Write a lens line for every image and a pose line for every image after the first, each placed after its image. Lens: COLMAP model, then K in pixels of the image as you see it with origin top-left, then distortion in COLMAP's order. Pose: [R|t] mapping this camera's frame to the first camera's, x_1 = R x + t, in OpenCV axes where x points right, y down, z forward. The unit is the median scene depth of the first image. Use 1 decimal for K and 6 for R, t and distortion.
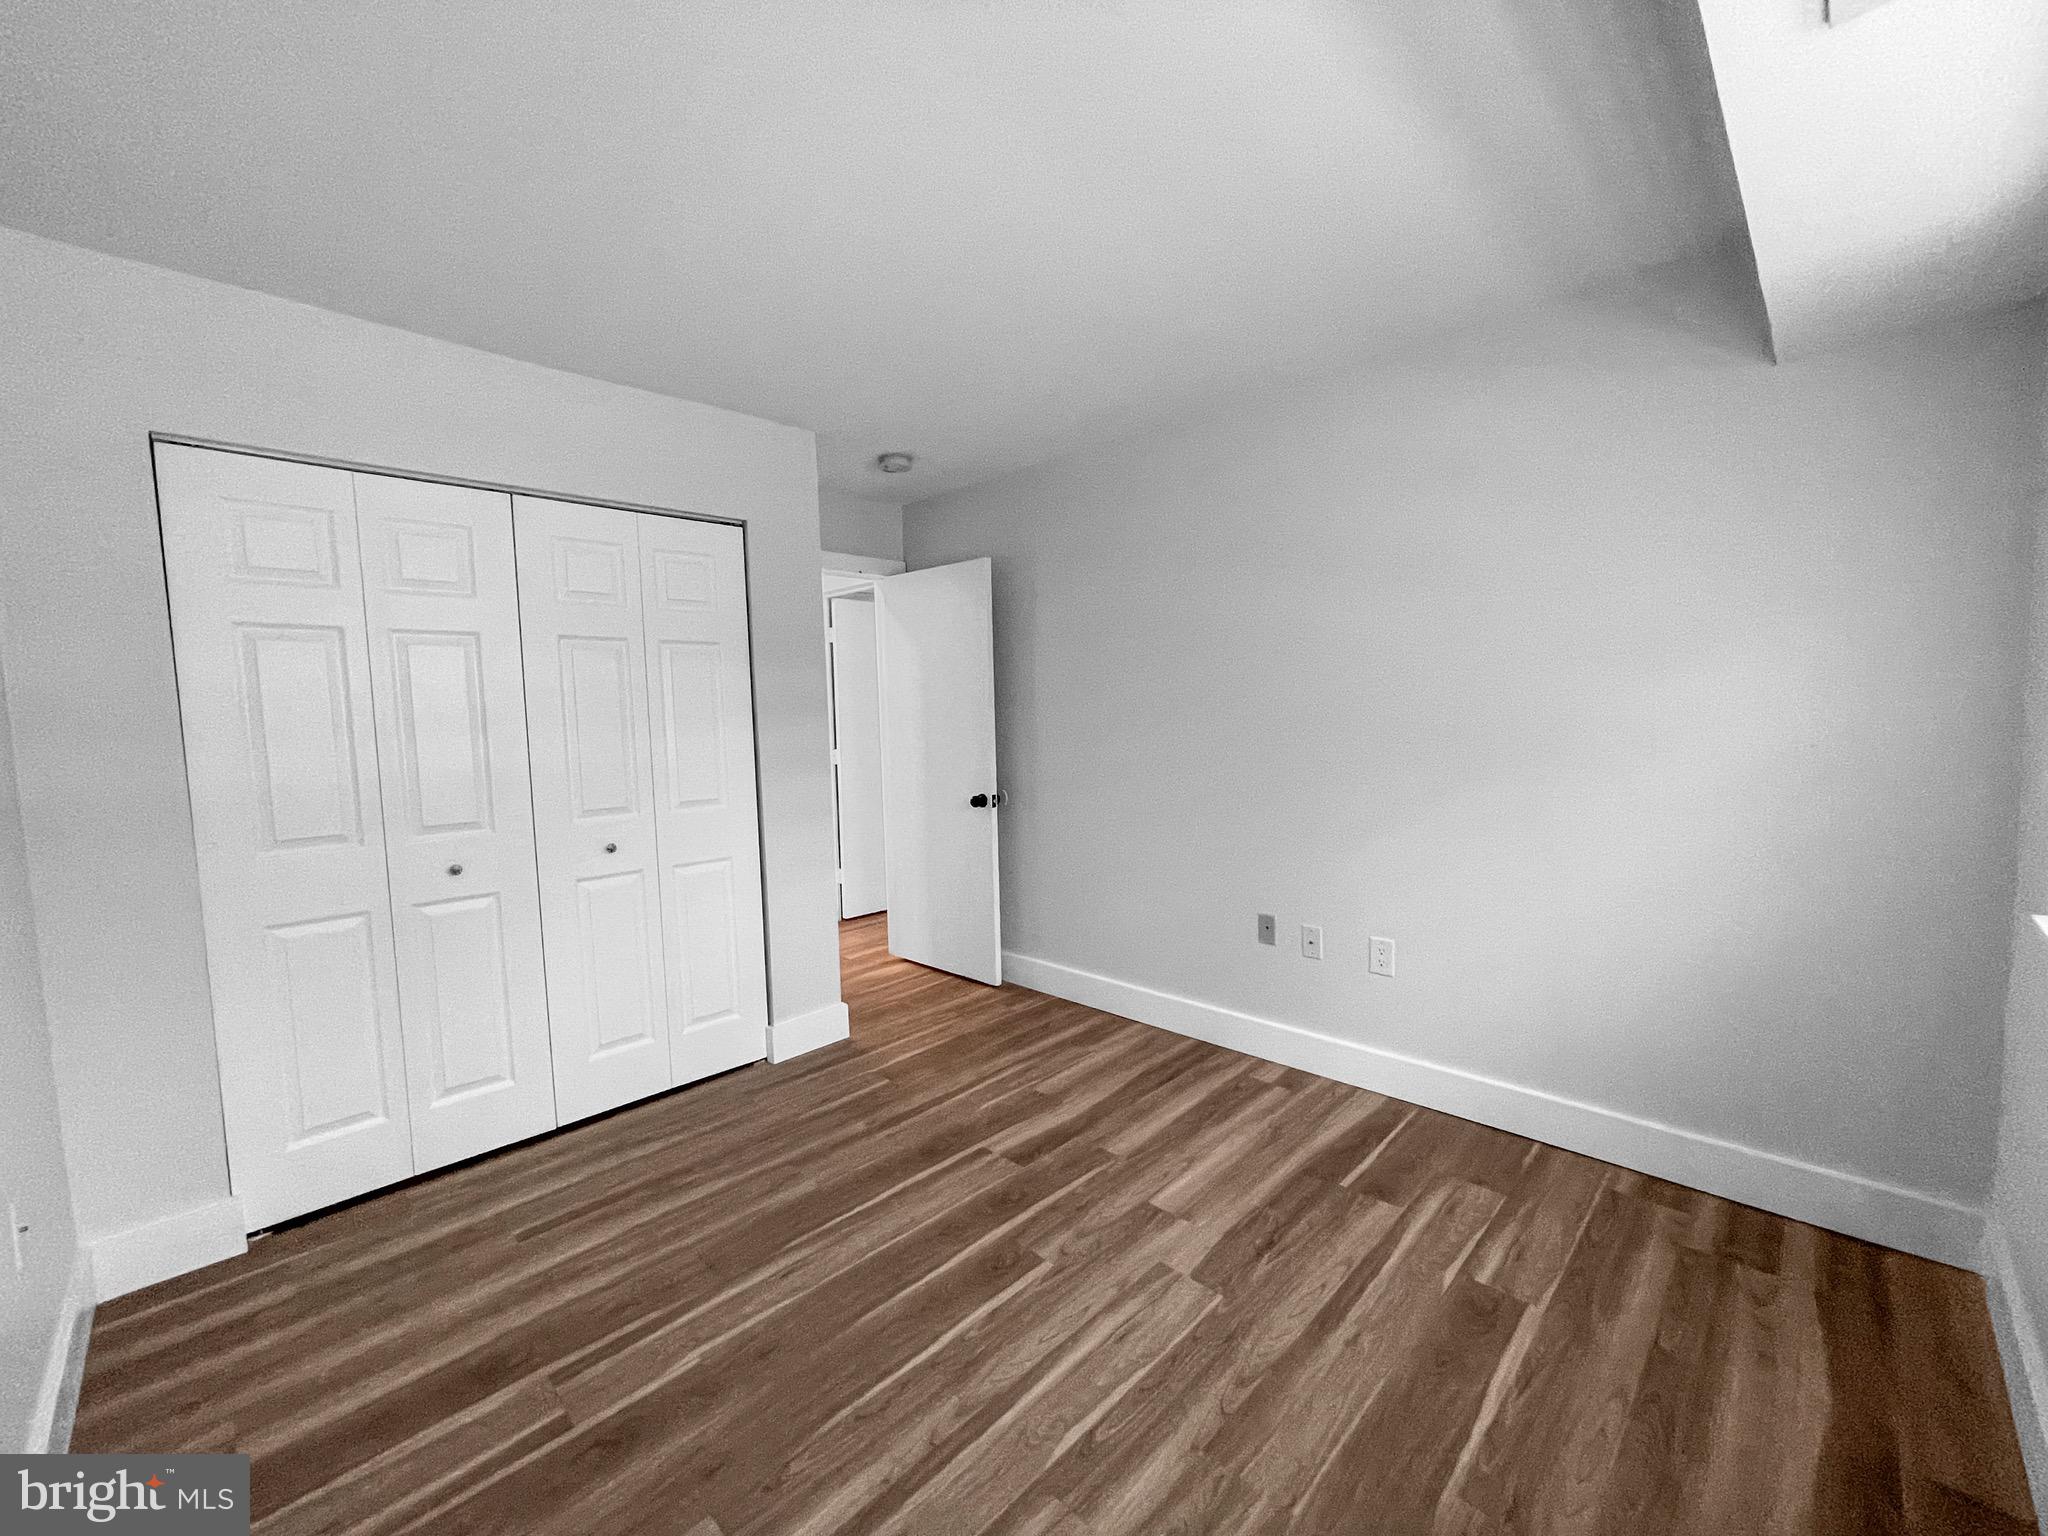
lens RADIAL K [[823.5, 0, 1026.7], [0, 823.5, 776.3], [0, 0, 1]] dist [-0.000135, -0.000016]
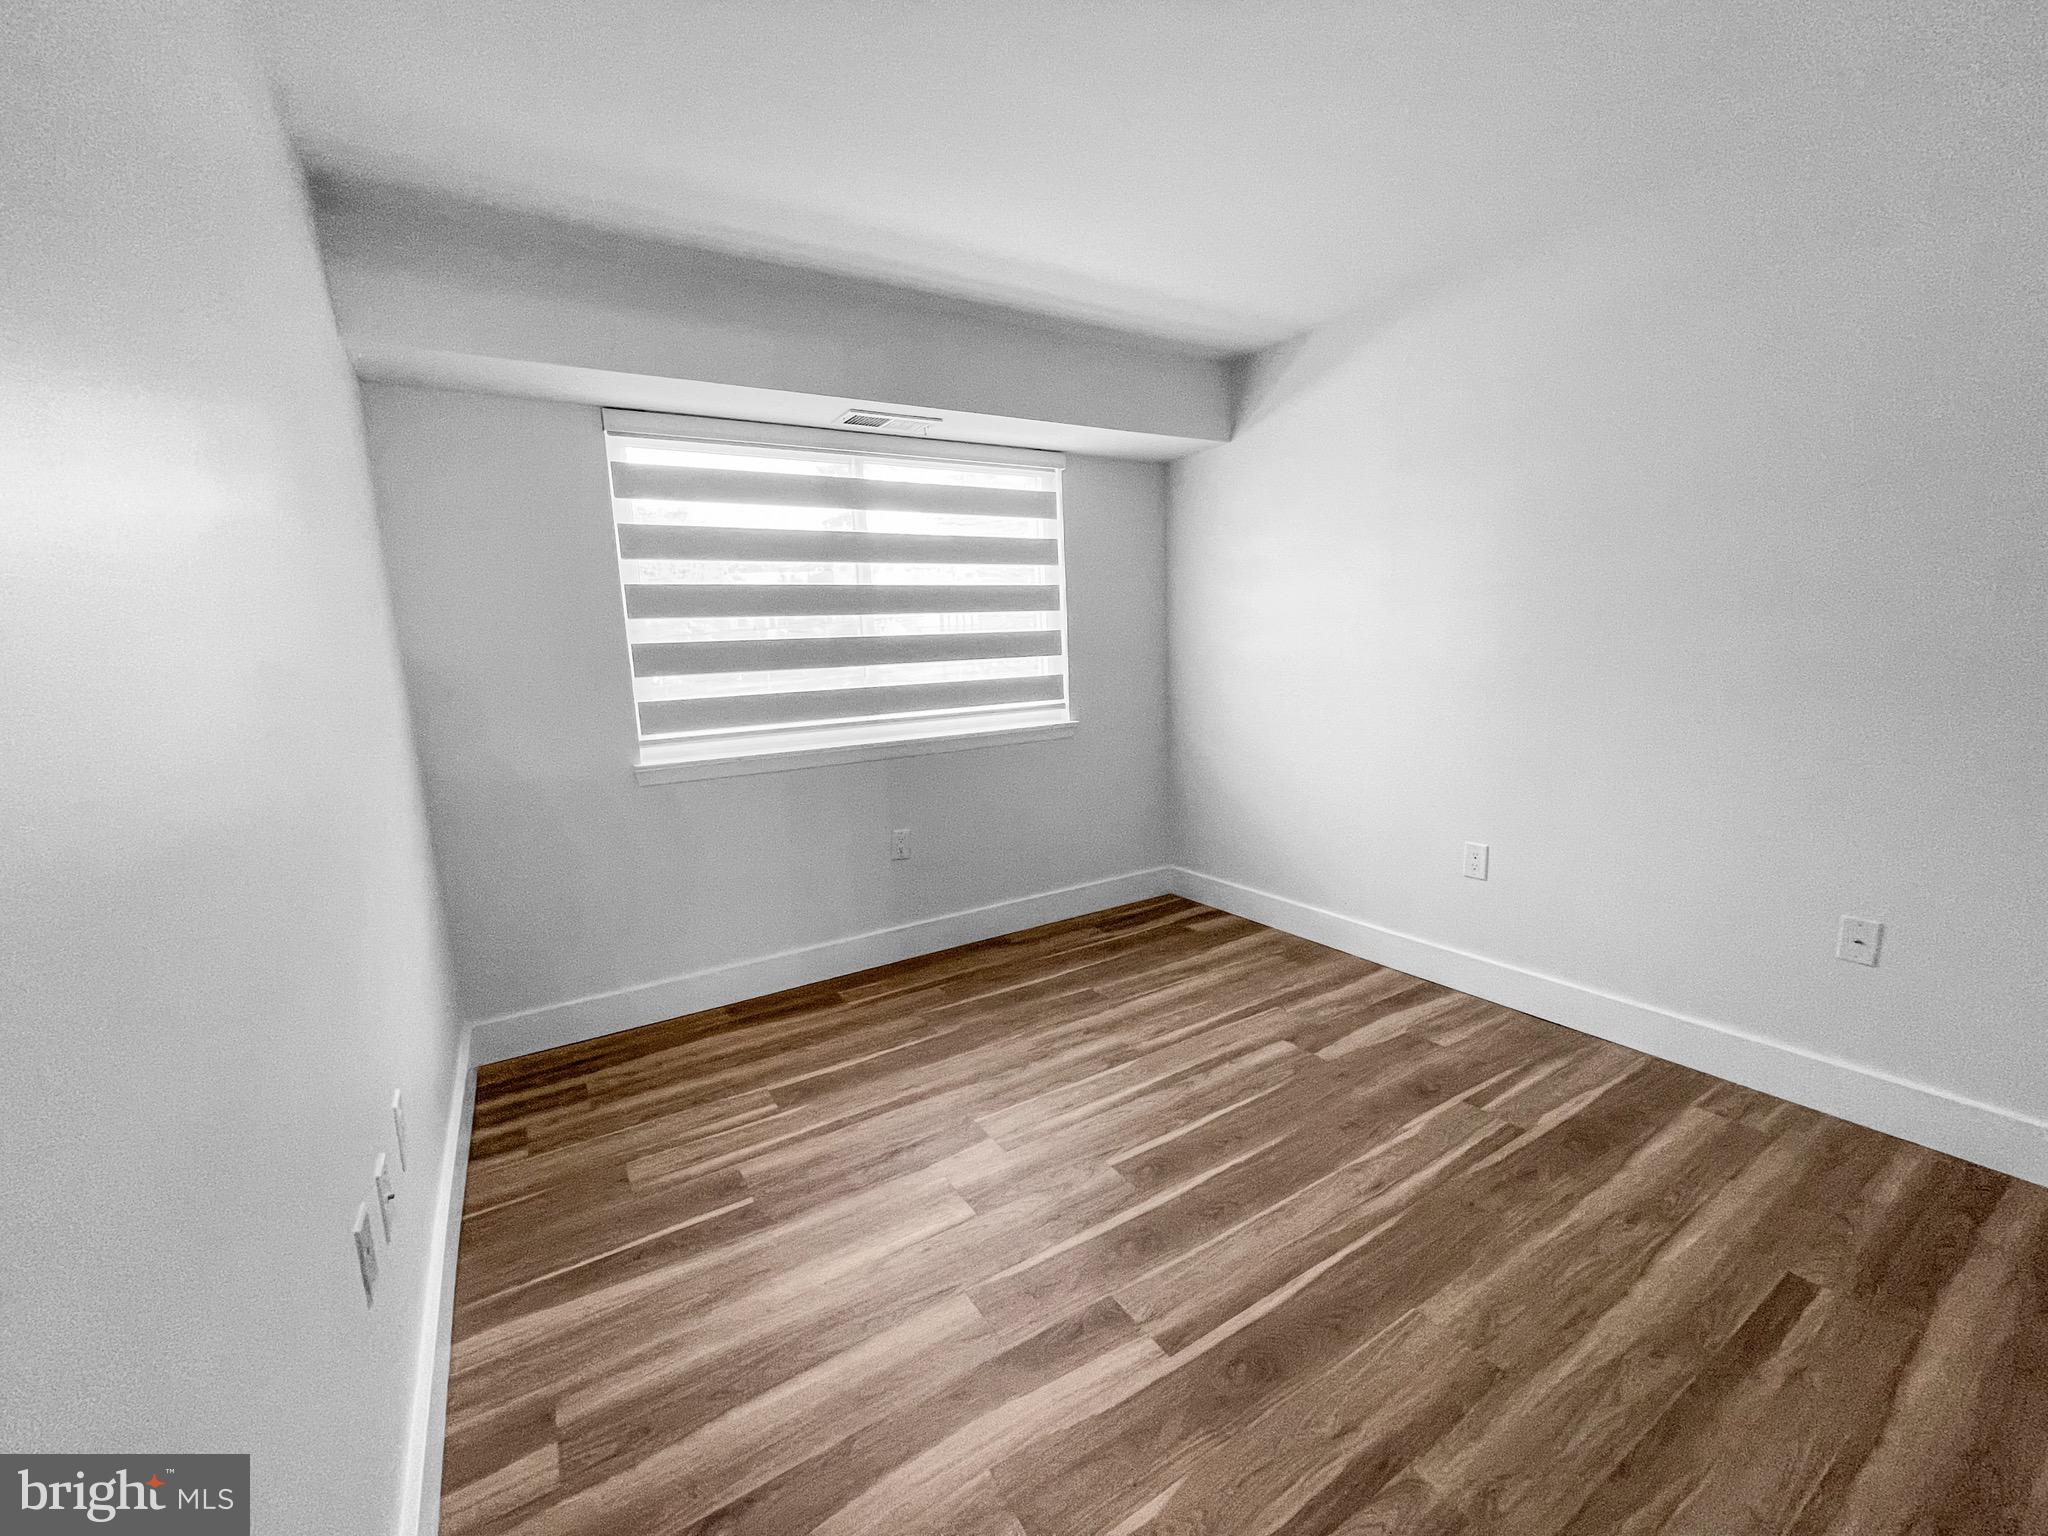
lens RADIAL K [[823.5, 0, 1026.7], [0, 823.5, 776.3], [0, 0, 1]] dist [-0.000135, -0.000016]
pose [[-0.969001, 0.032676, 0.244887, -0.142985], [0.089301, 0.970522, 0.223857, -0.120442], [-0.230353, 0.238787, -0.943355, 1.898068]]
